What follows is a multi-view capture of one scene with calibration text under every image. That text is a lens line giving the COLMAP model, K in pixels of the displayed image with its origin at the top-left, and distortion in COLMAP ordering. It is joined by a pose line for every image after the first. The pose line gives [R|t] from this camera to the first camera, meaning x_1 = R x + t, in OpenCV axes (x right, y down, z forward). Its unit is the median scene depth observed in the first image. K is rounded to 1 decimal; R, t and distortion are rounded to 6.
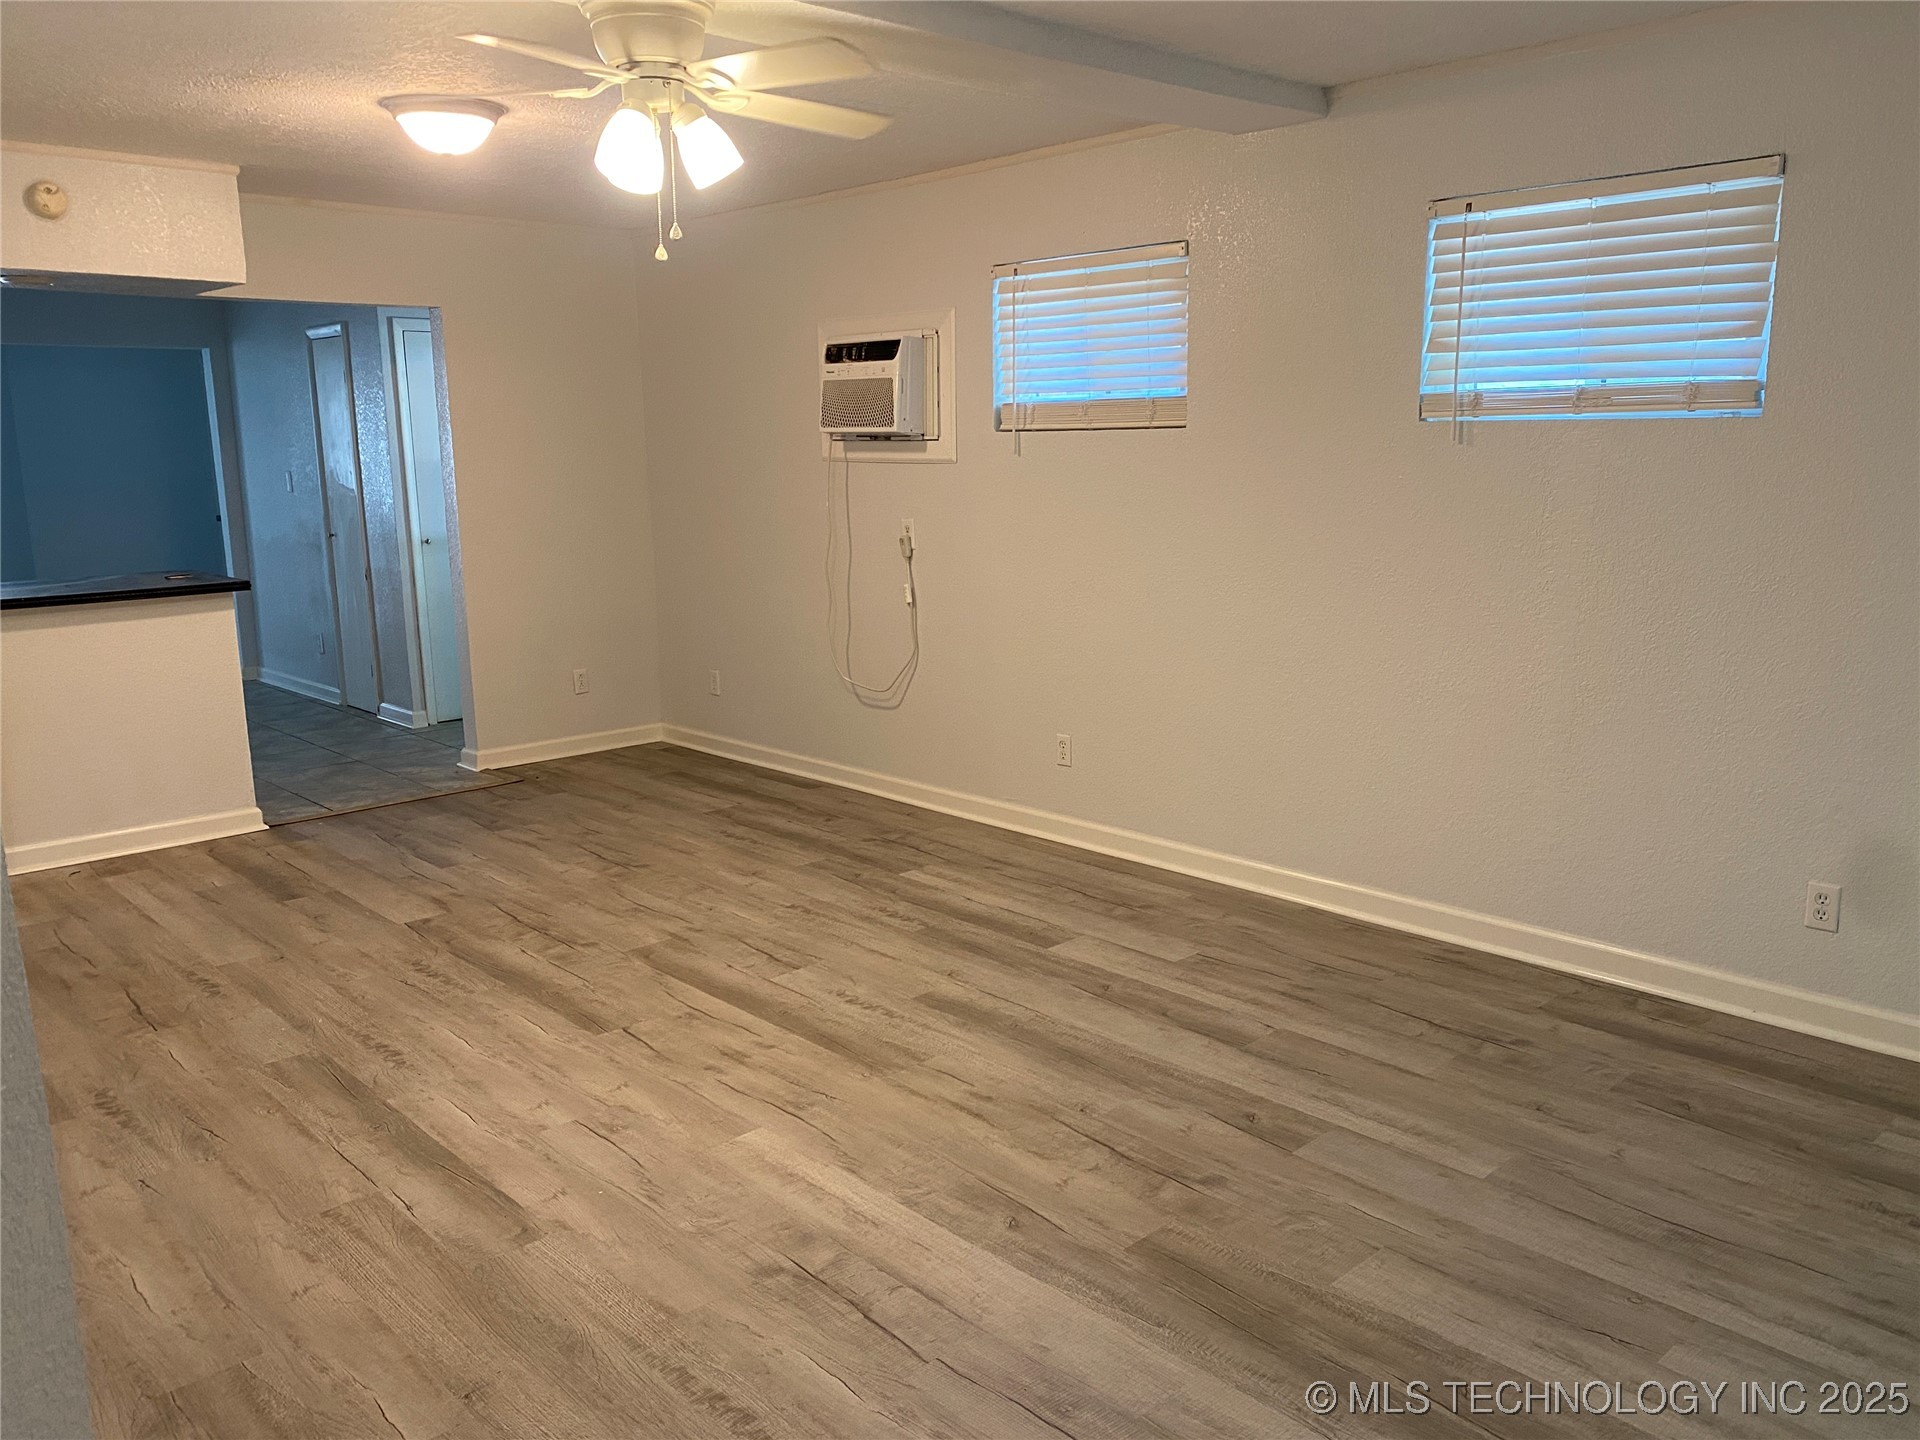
lens RADIAL K [[1467.1, 0, 959.4], [0, 1467.1, 722.4], [0, 0, 1]] dist [0.051910, -0.054092]
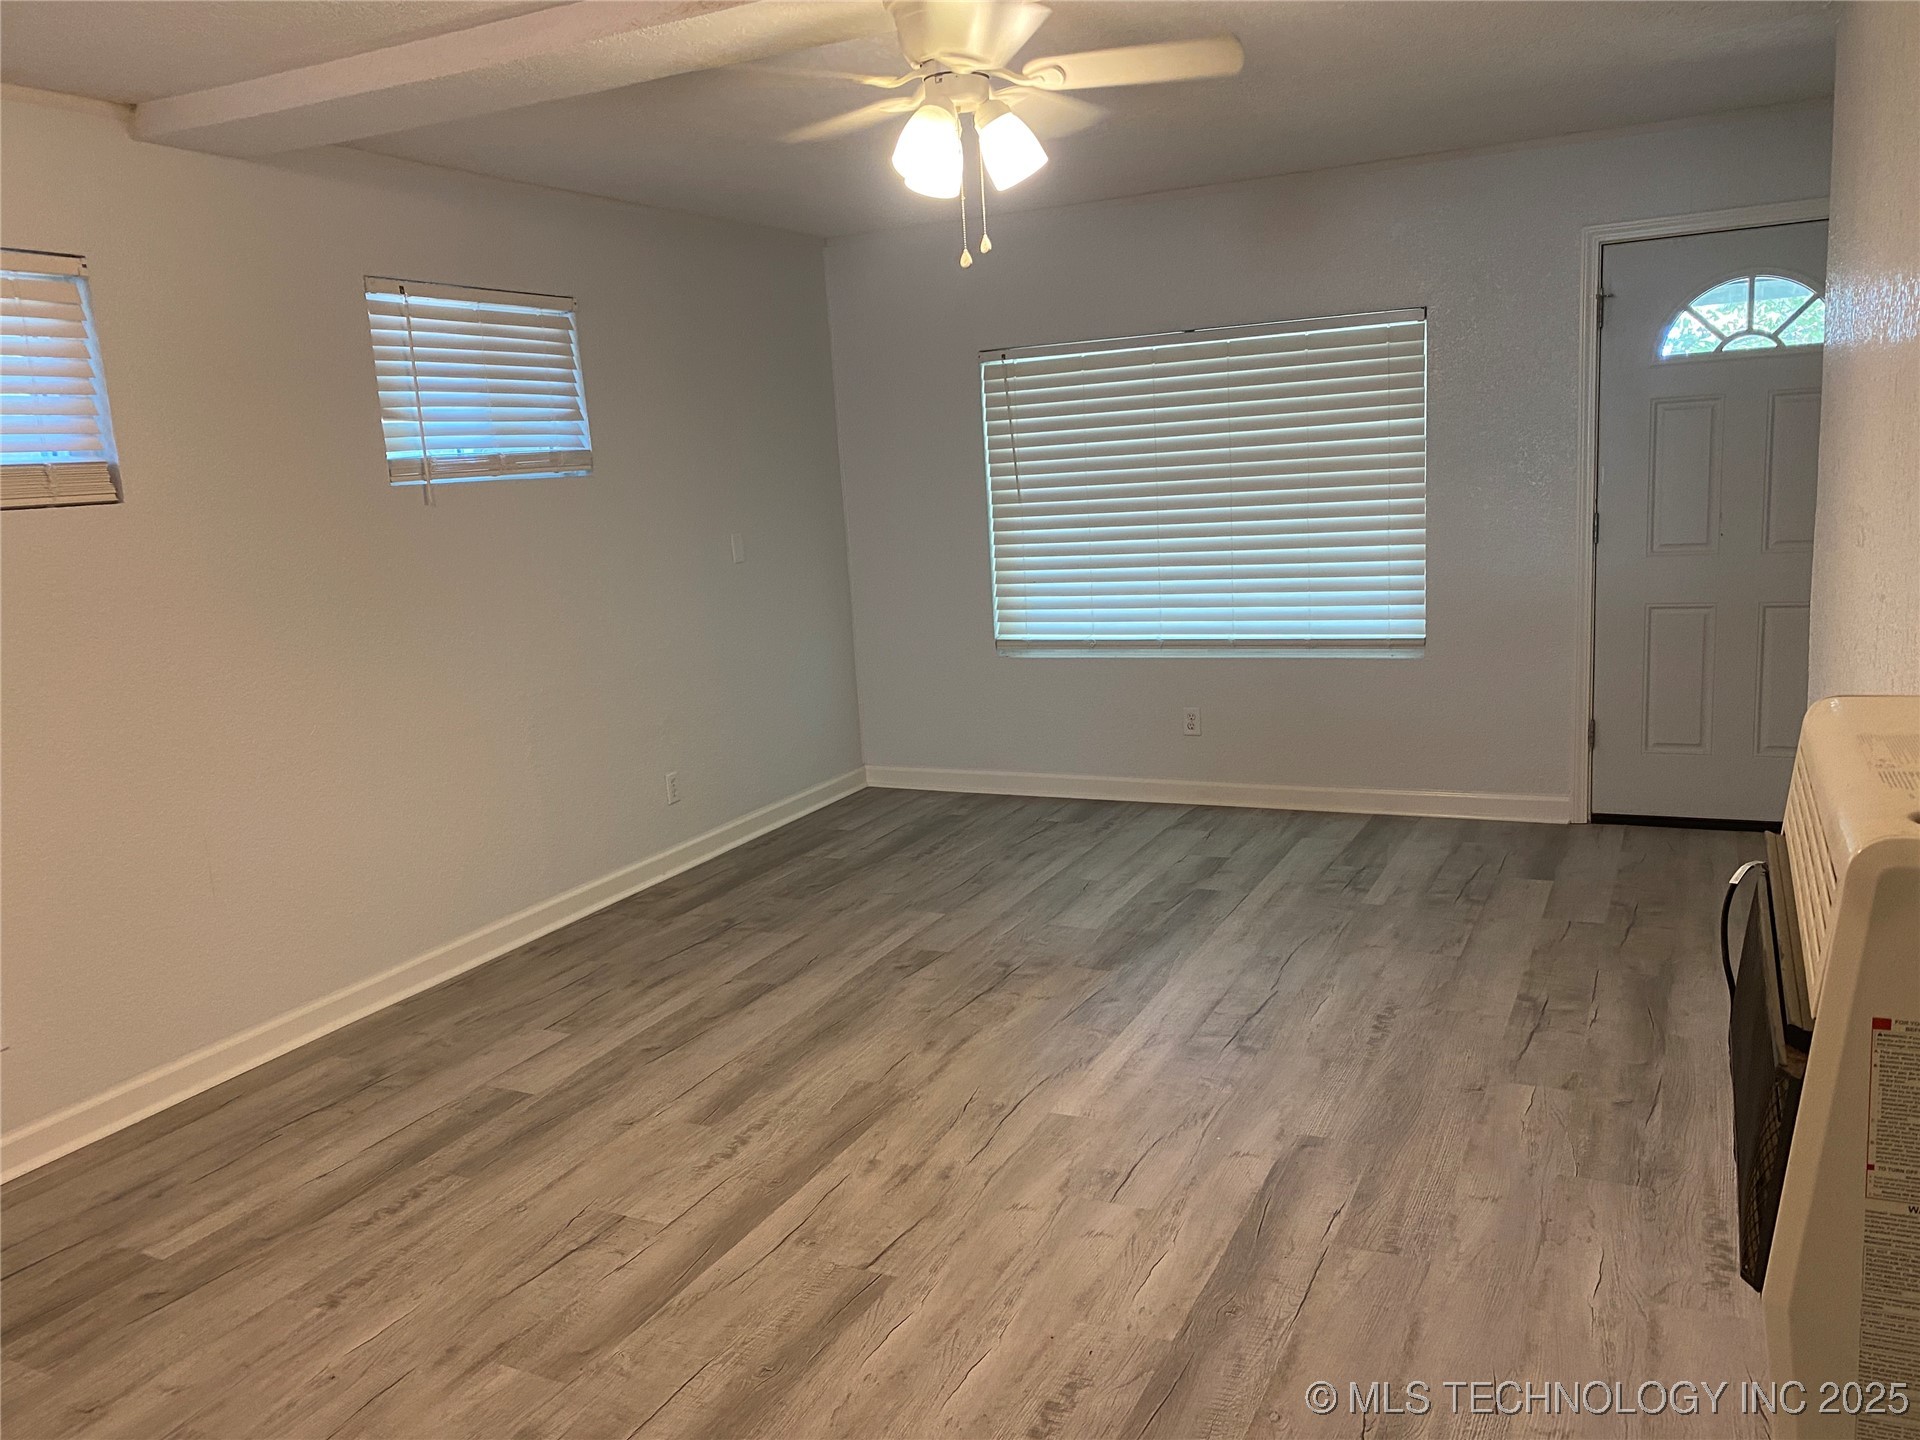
lens RADIAL K [[1467.1, 0, 969.1], [0, 1467.1, 710.1], [0, 0, 1]] dist [0.051910, -0.054092]
pose [[-0.351607, -0.121677, 0.928207, -0.883910], [0.250185, 0.943240, 0.218418, -0.196611], [-0.902098, 0.309021, -0.301208, 1.085034]]
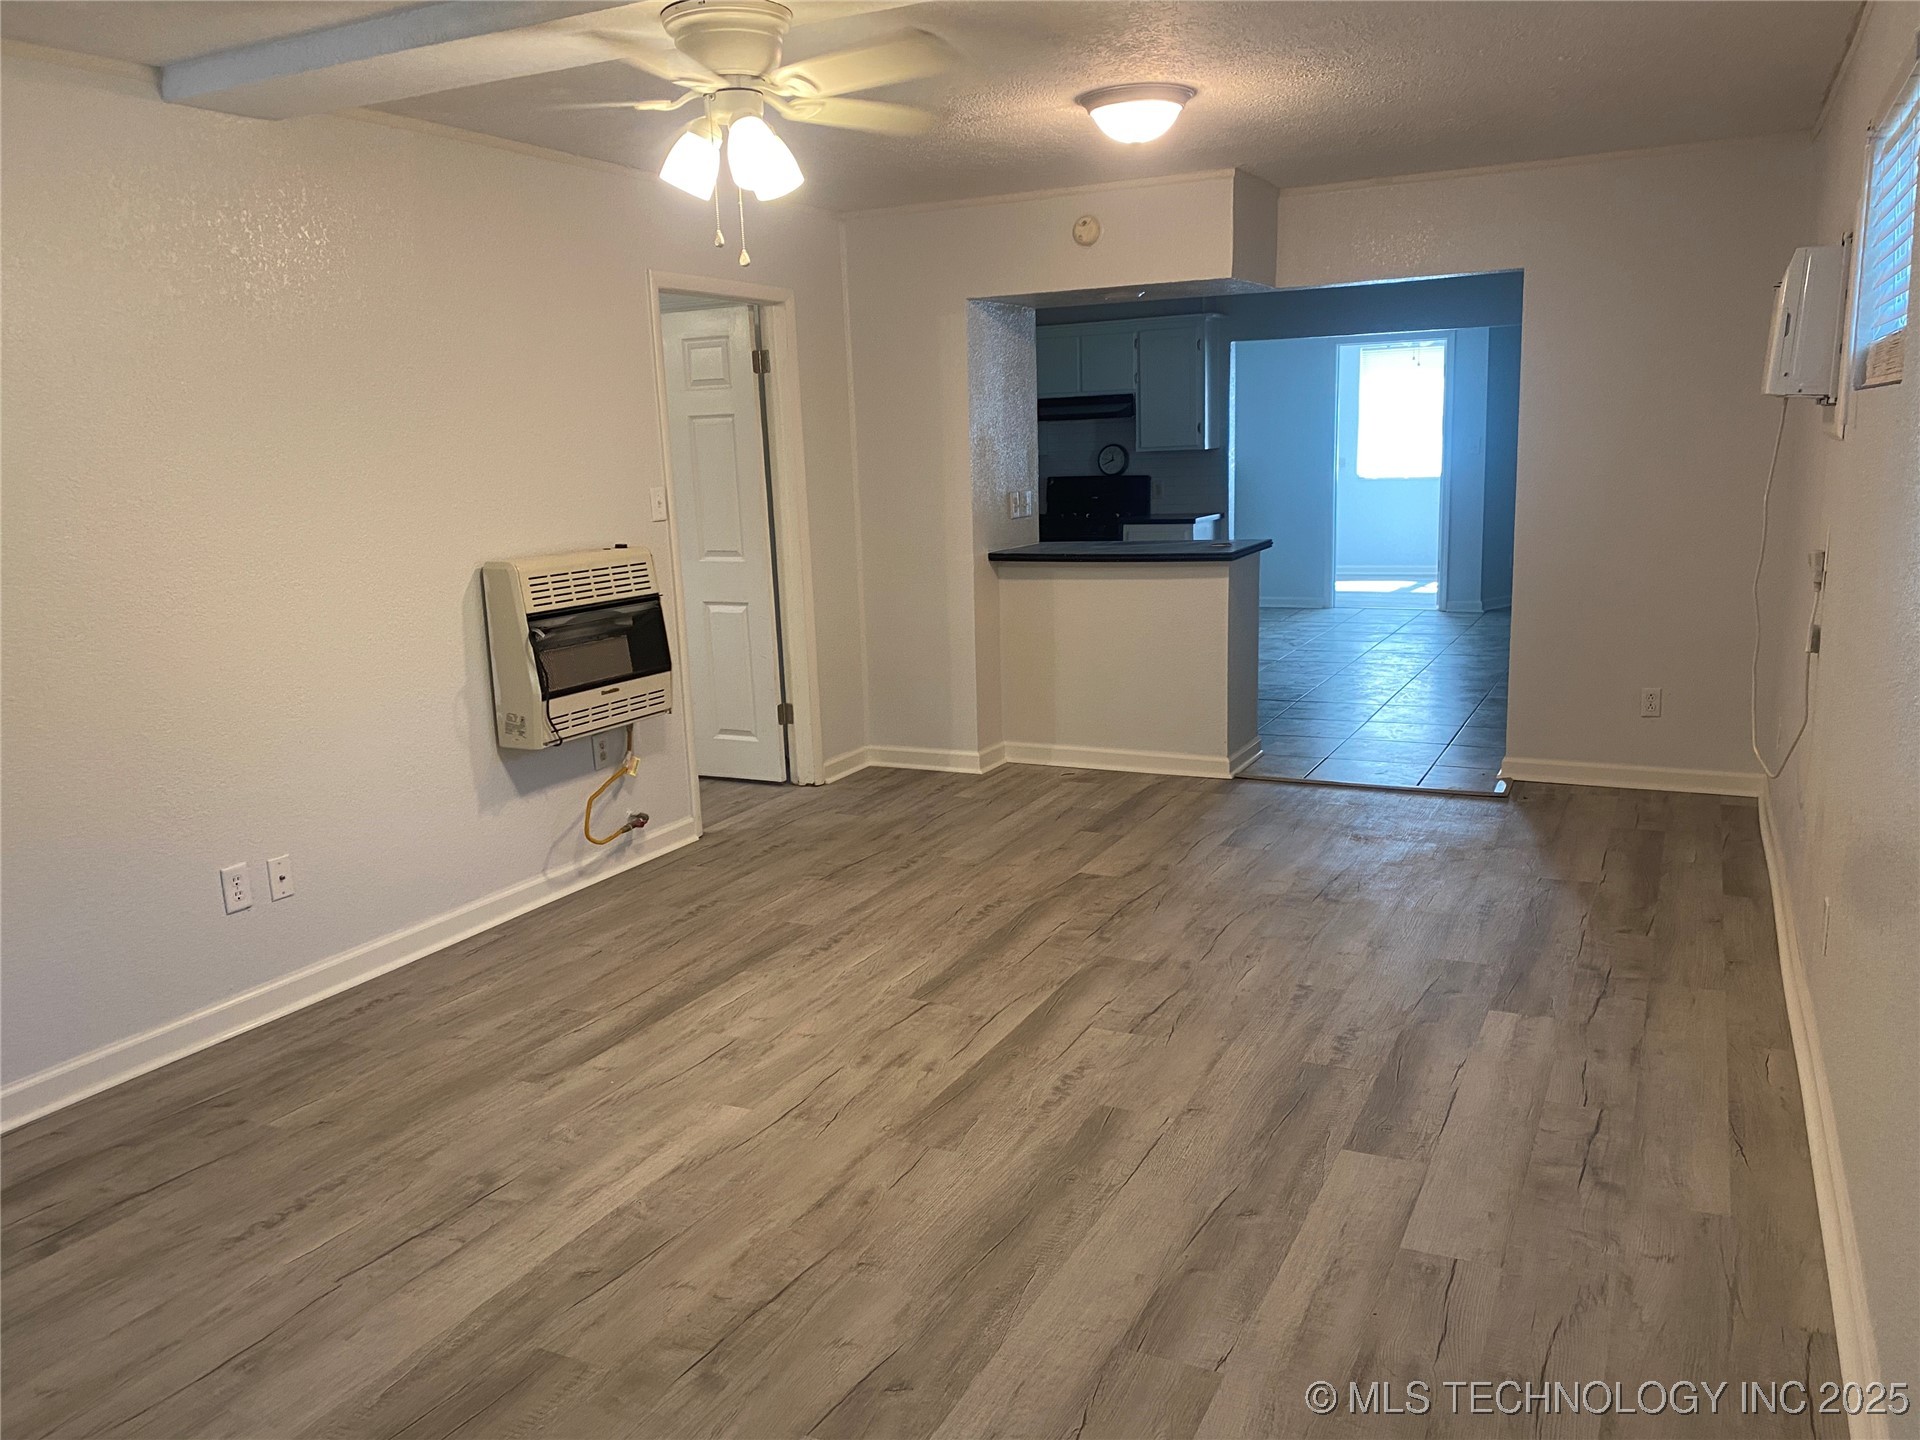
lens RADIAL K [[1467.1, 0, 962.7], [0, 1467.1, 740.4], [0, 0, 1]] dist [0.051910, -0.054092]
pose [[0.344126, 0.190665, -0.919361, 0.682884], [-0.154329, 0.977333, 0.144921, -0.123069], [0.926153, 0.092013, 0.365751, 0.629252]]
